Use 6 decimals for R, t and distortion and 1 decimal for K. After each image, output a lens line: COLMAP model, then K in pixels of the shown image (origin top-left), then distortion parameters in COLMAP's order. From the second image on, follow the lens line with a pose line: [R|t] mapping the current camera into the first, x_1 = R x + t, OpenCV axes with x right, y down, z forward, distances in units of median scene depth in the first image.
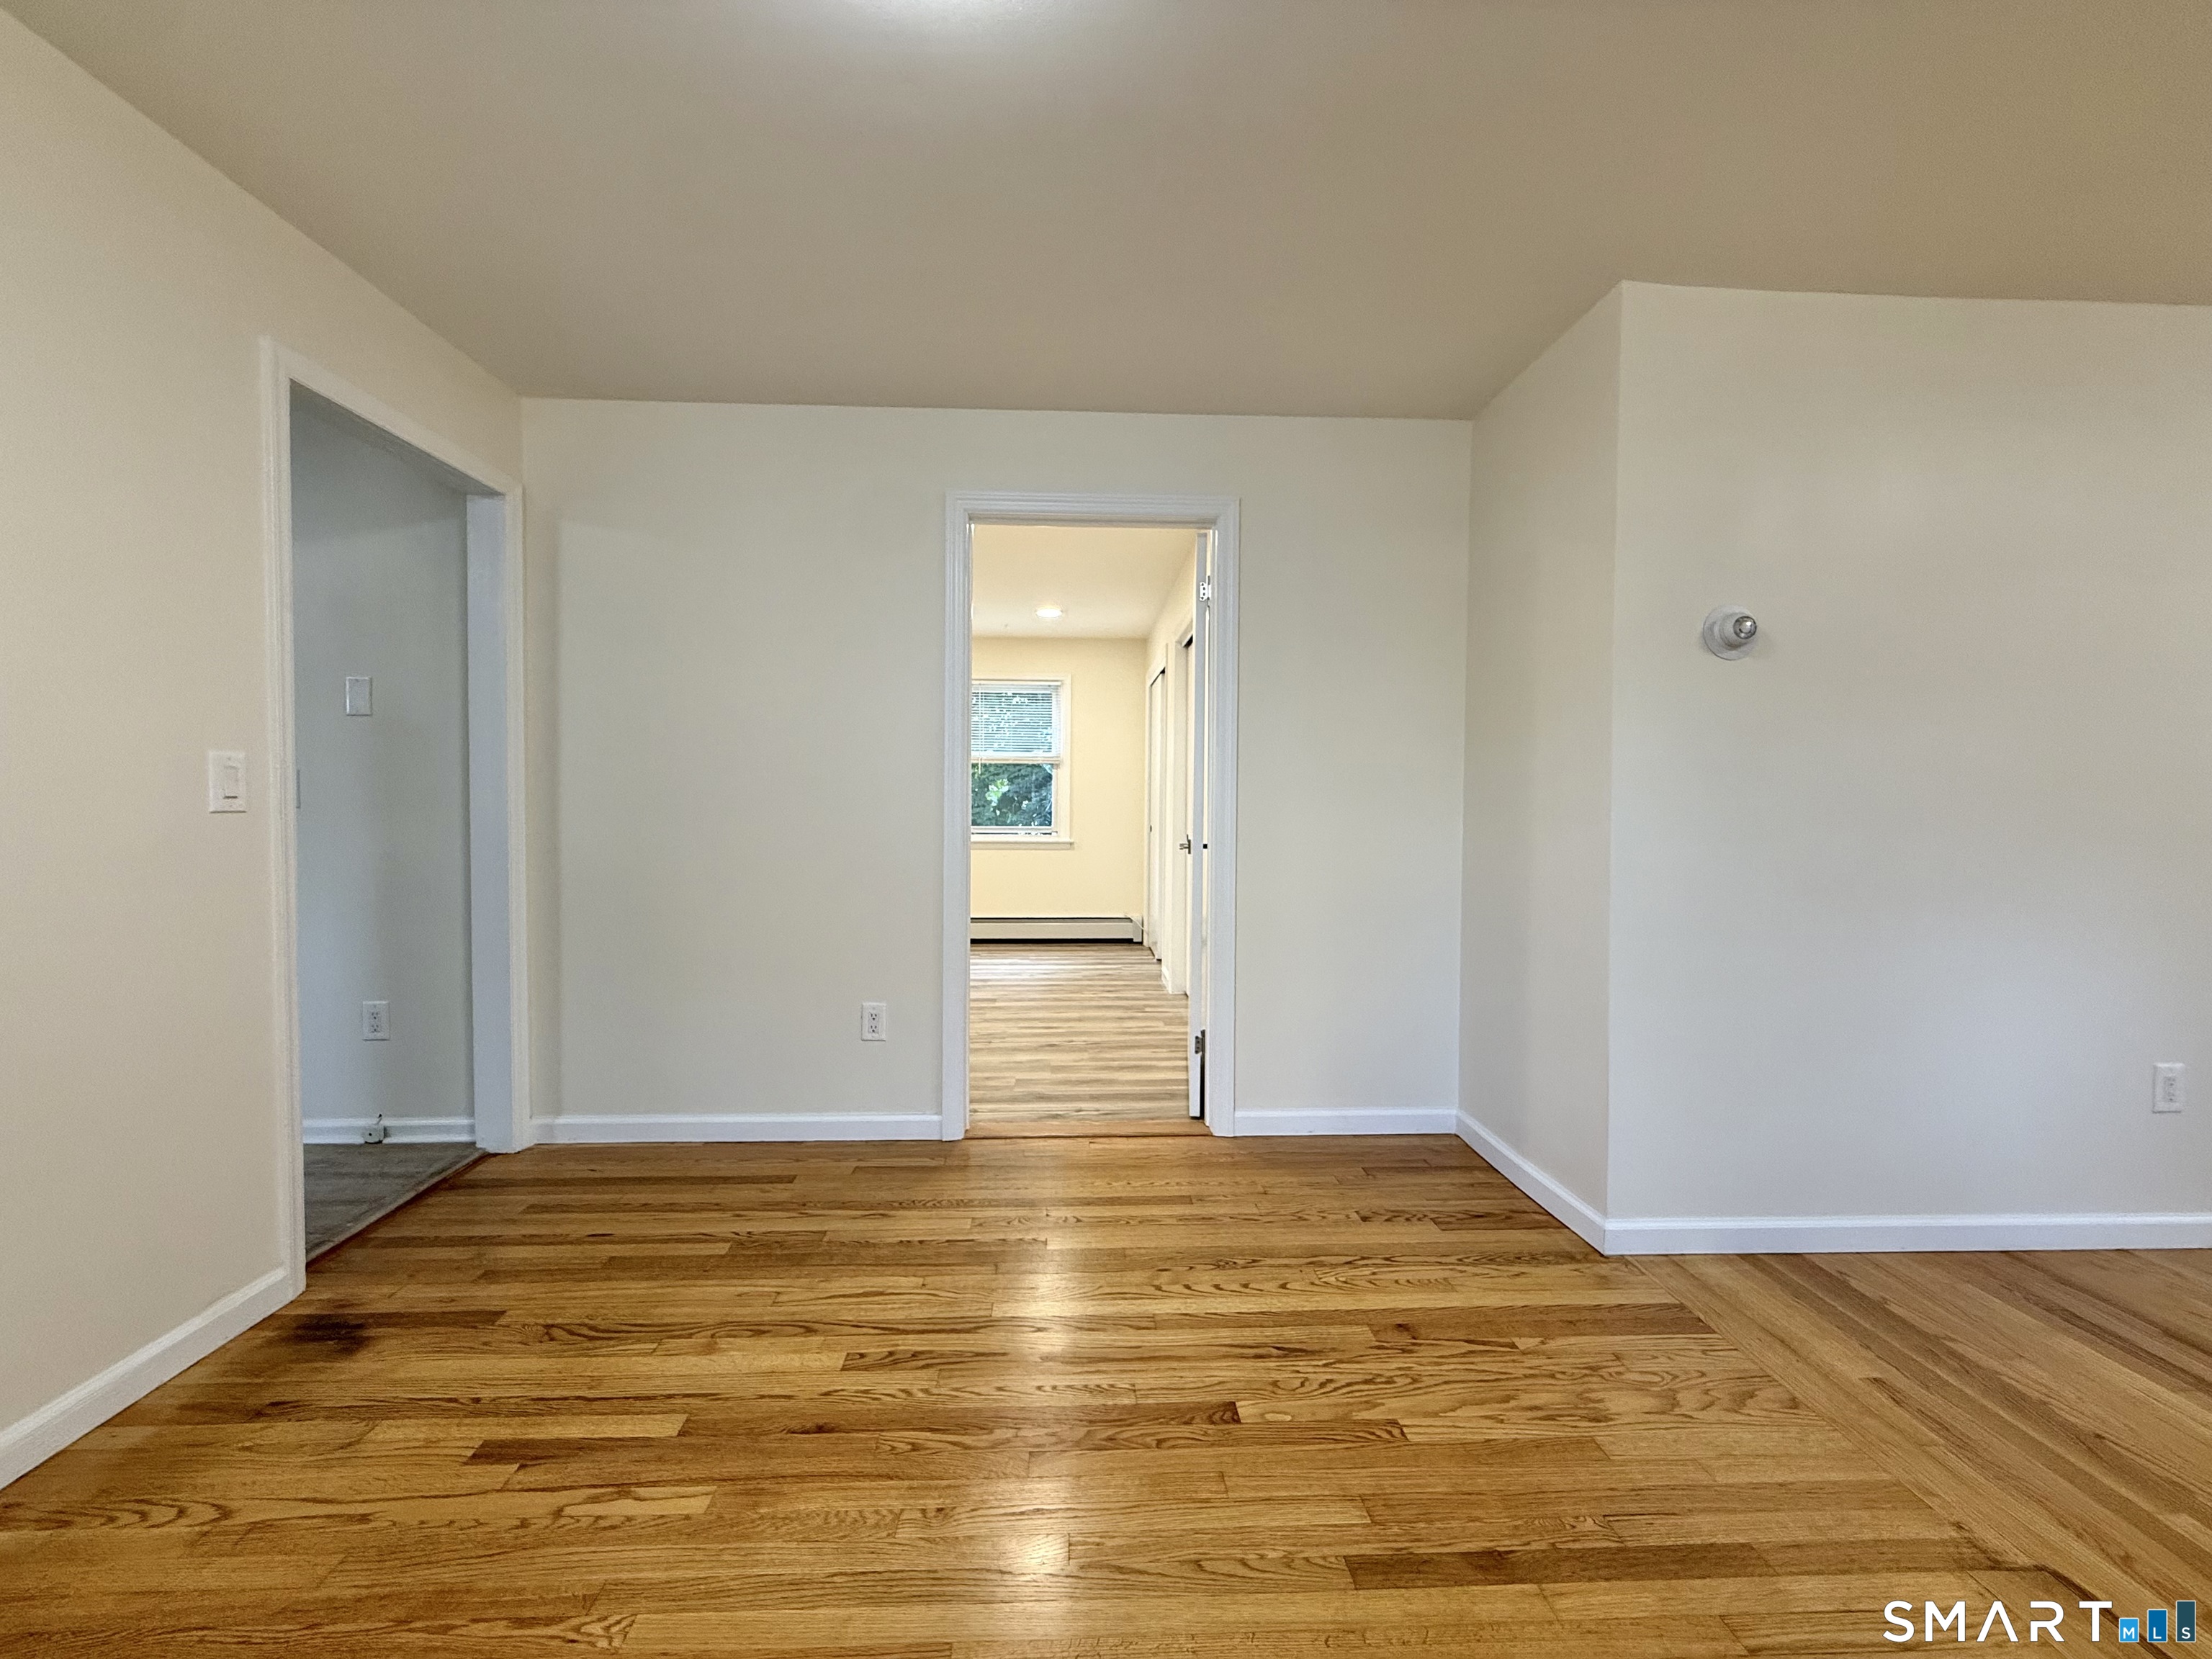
lens RADIAL K [[883.2, 0, 1099.5], [0, 883.2, 826.7], [0, 0, 1]] dist [-0.000546, -0.000085]
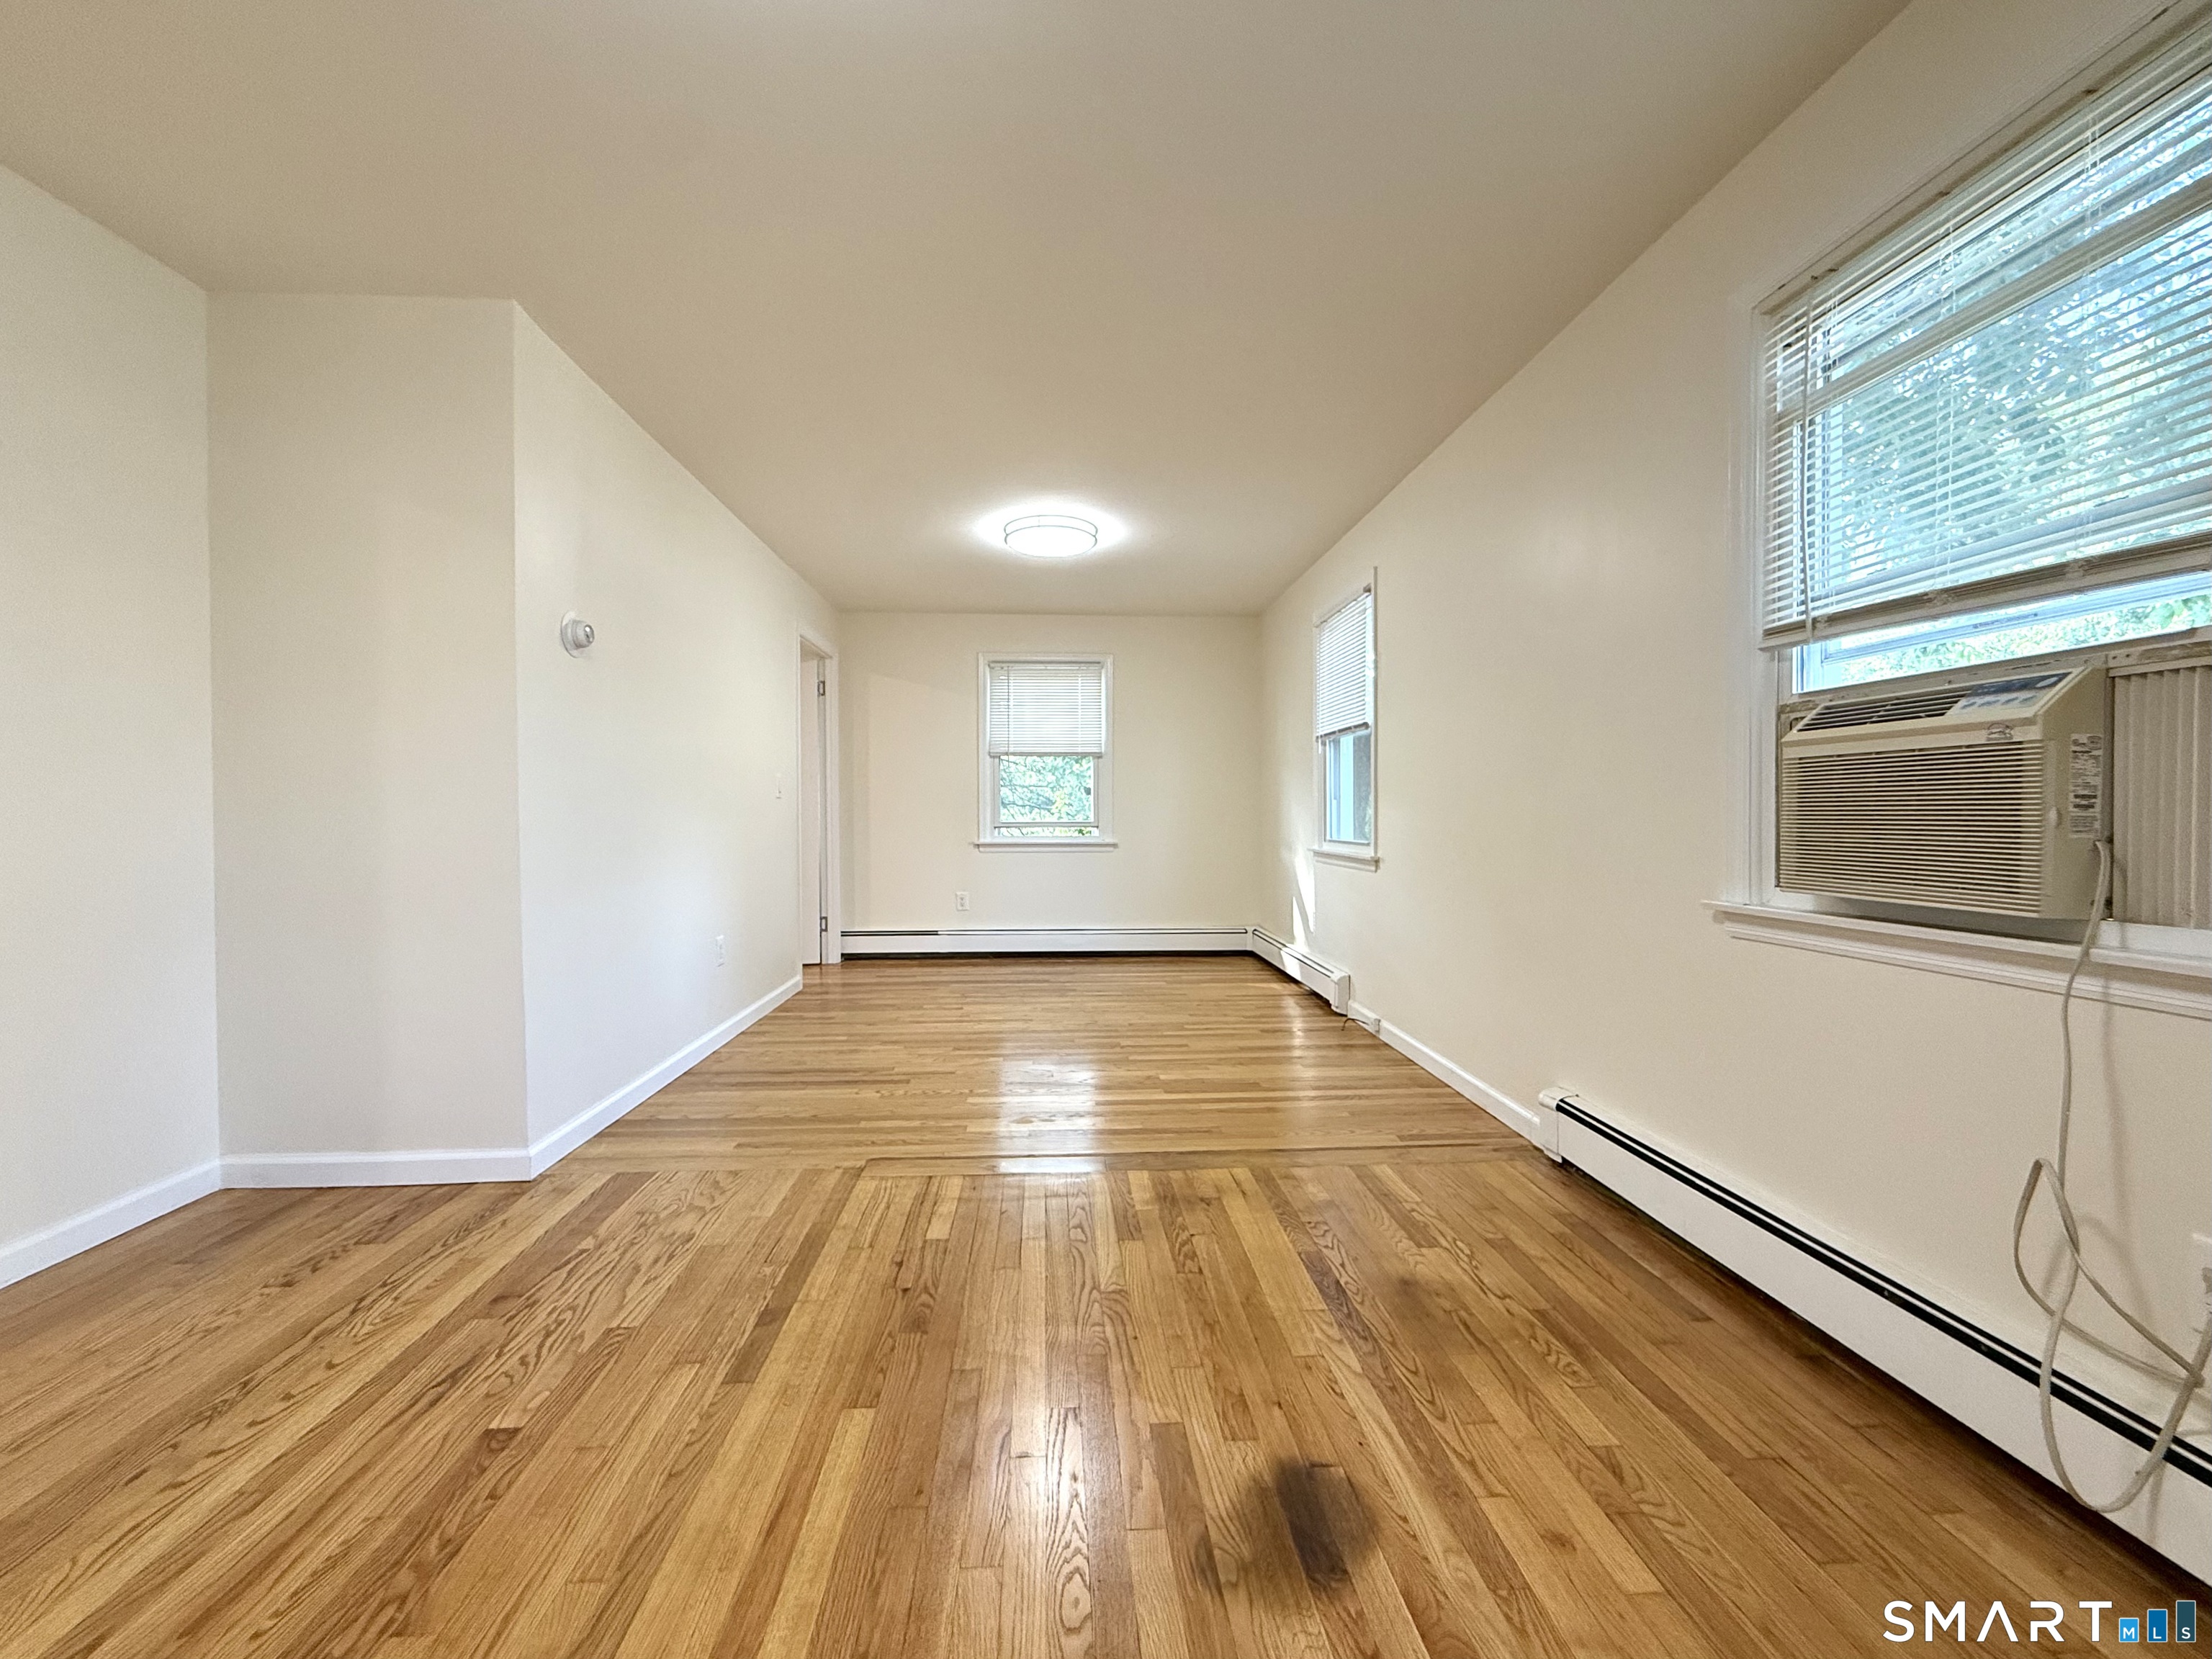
lens RADIAL K [[910.1, 0, 1095.7], [0, 910.1, 830.0], [0, 0, 1]] dist [-0.000361, 0.000132]
pose [[-0.005396, -0.028769, 0.999572, -0.667743], [0.034797, 0.998975, 0.028940, 0.050425], [-0.999380, 0.034939, -0.004390, 0.348658]]
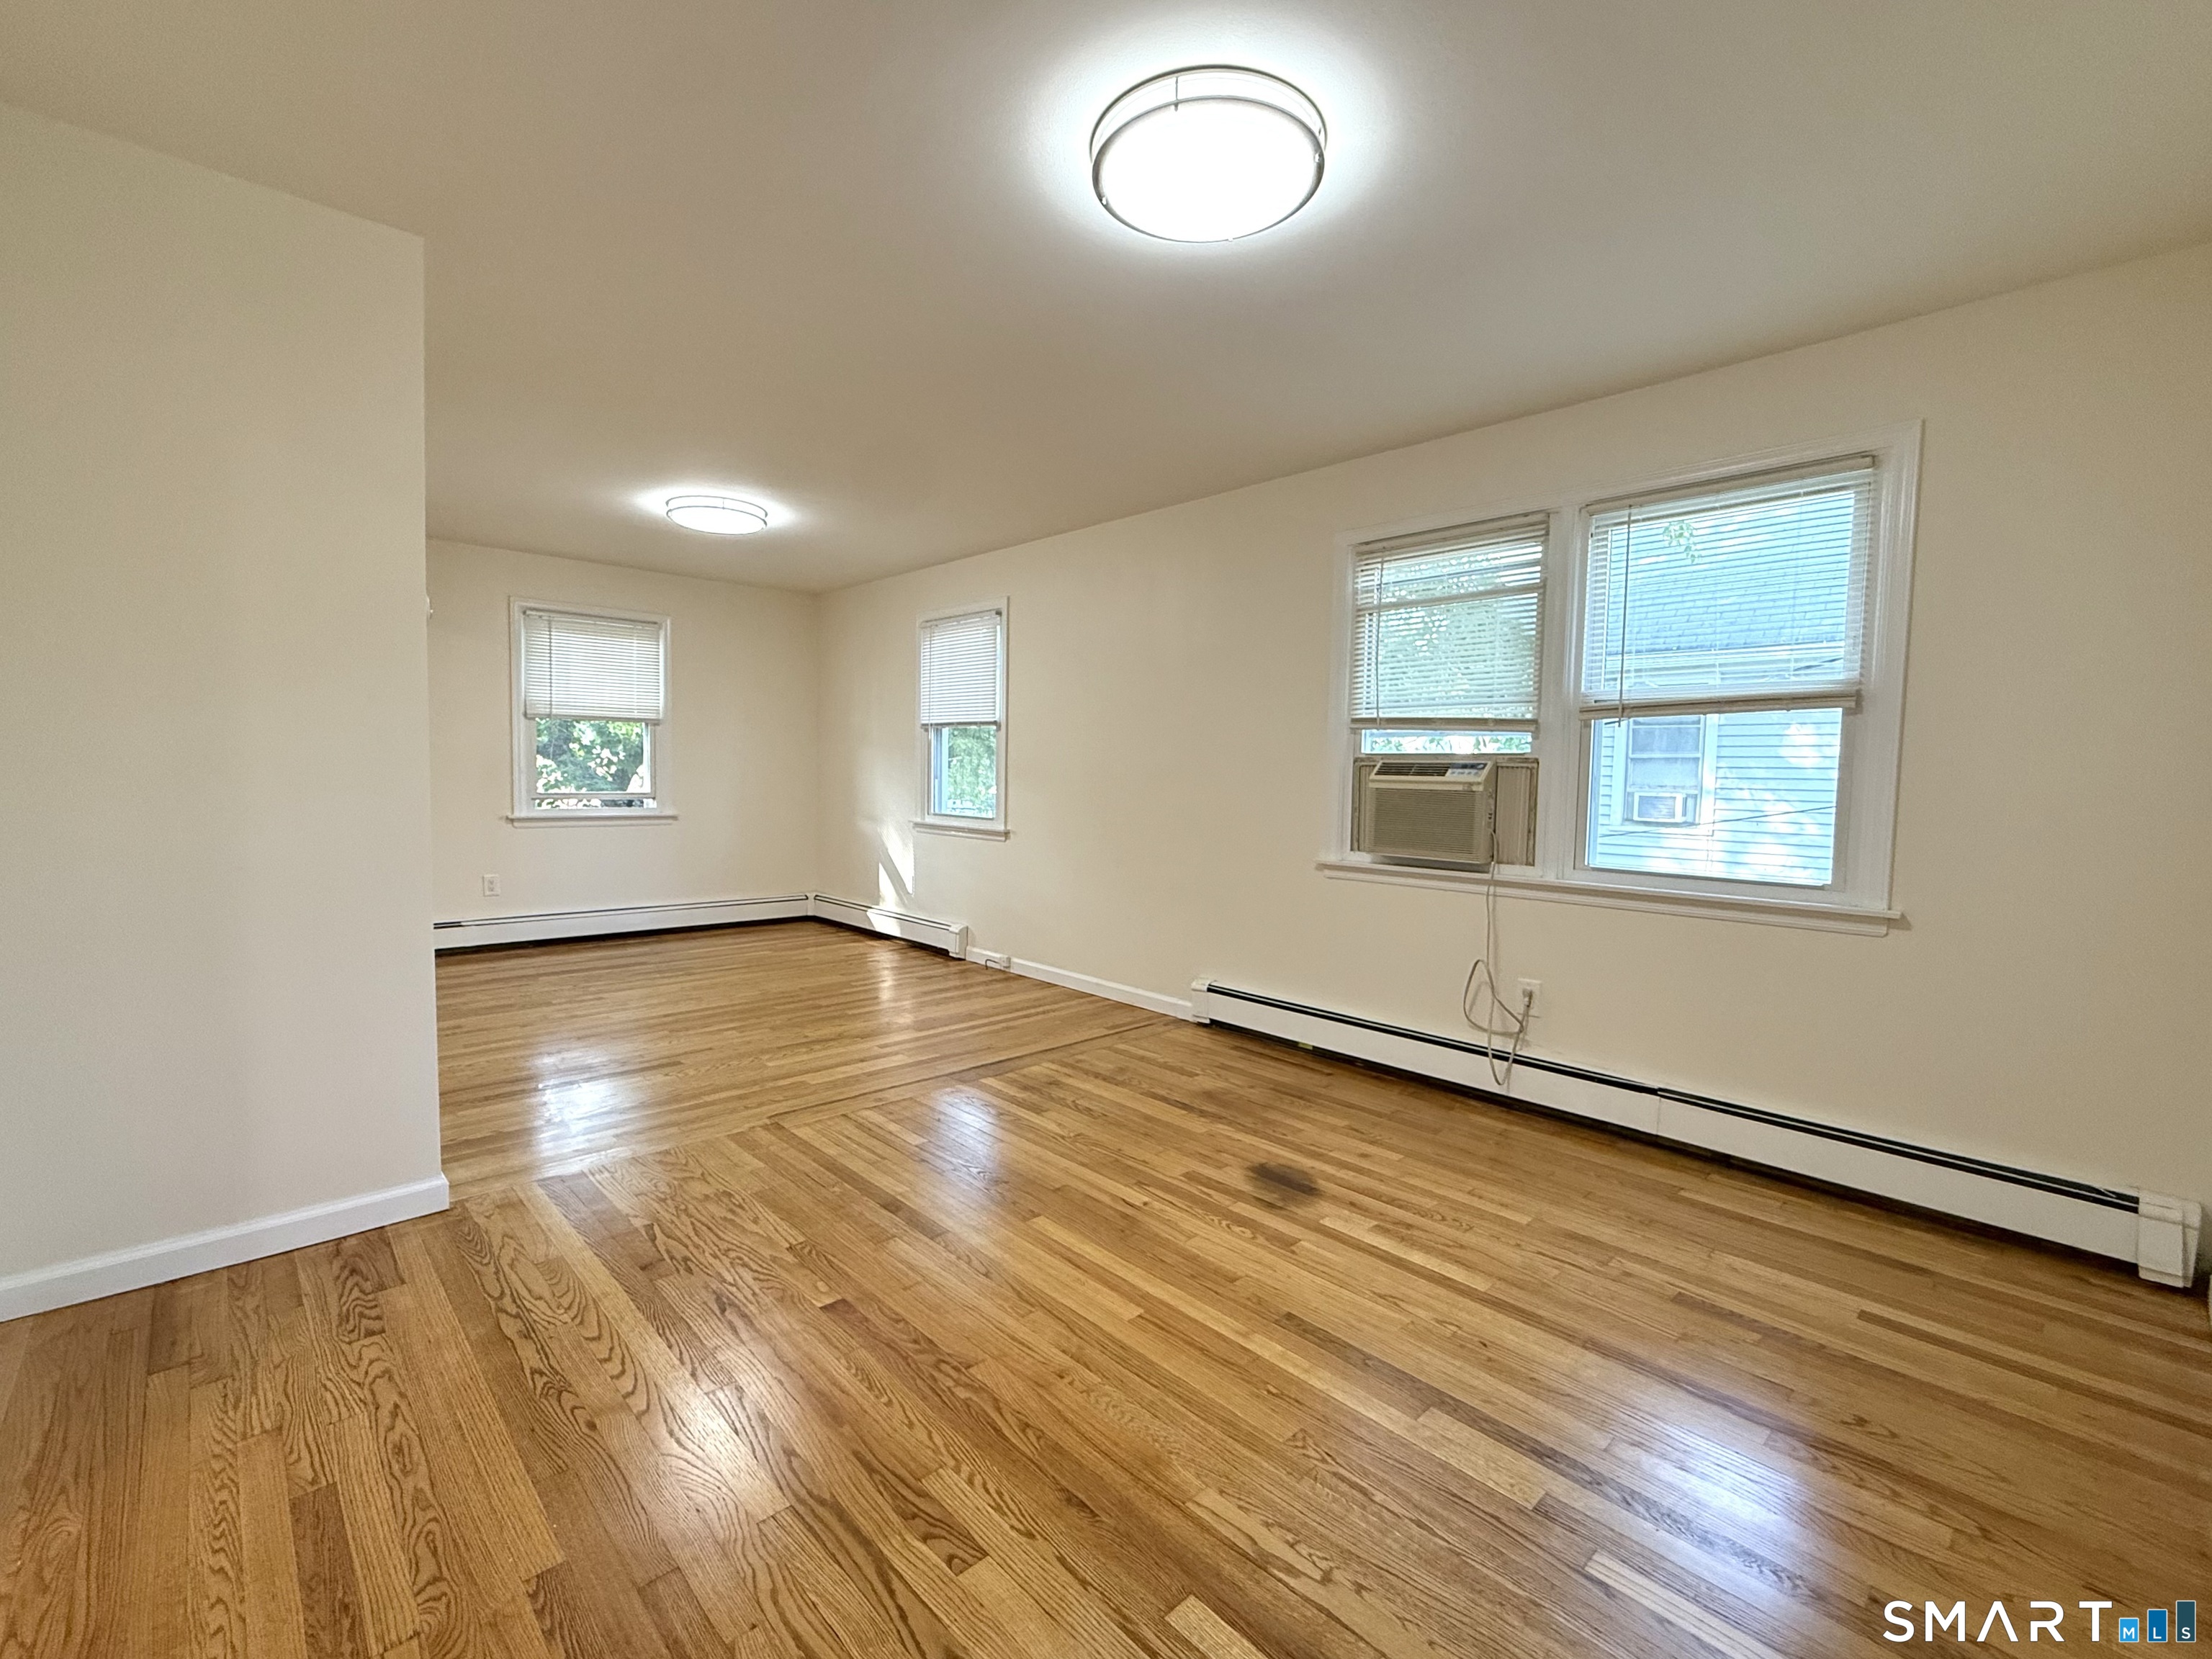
lens RADIAL K [[966.2, 0, 1106.0], [0, 966.2, 829.5], [0, 0, 1]] dist [-0.000226, 0.000016]
pose [[-0.651930, -0.069710, 0.755068, -0.895140], [-0.002099, 0.995927, 0.090134, -0.066292], [-0.758277, 0.057176, -0.649421, 1.364467]]
